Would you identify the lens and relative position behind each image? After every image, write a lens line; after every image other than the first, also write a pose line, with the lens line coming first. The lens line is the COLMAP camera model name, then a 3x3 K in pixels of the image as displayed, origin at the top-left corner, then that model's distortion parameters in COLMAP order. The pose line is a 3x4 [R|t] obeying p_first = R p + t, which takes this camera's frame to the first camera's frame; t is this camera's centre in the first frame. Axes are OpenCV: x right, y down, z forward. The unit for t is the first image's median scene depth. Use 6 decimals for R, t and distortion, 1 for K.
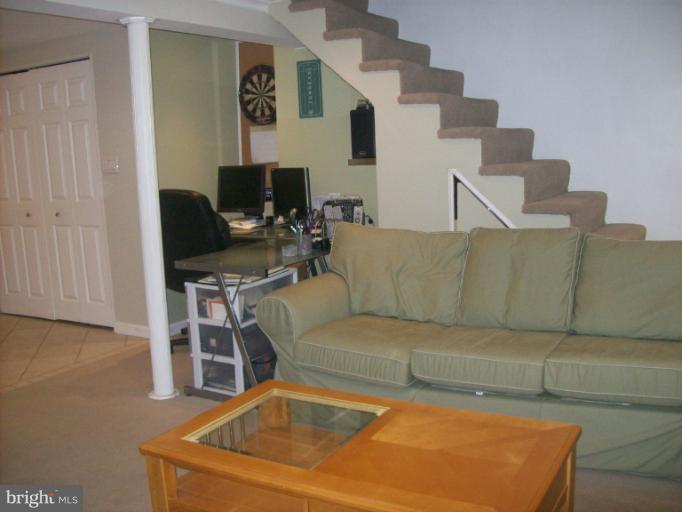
lens RADIAL K [[734.3, 0, 341.0], [0, 734.3, 256.0], [0, 0, 1]] dist [-0.156752, 0.126845]
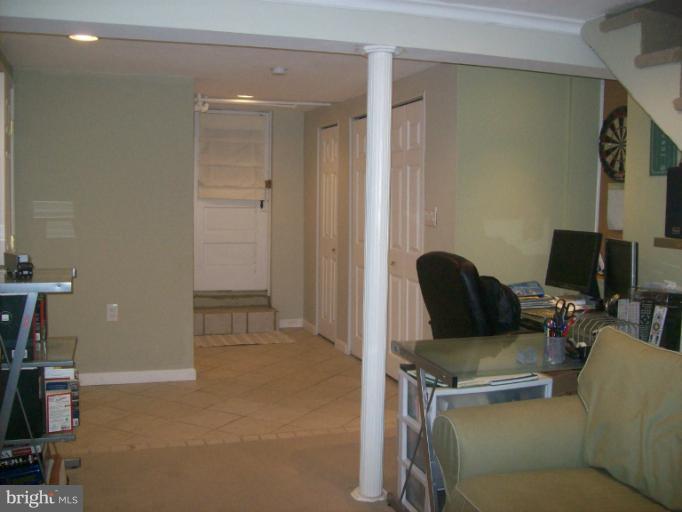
lens RADIAL K [[734.3, 0, 341.0], [0, 734.3, 256.0], [0, 0, 1]] dist [-0.156752, 0.126845]
pose [[0.764182, 0.108397, -0.635827, 0.179466], [-0.148240, 0.988905, -0.009576, -0.052962], [0.627734, 0.101573, 0.771772, 0.240994]]
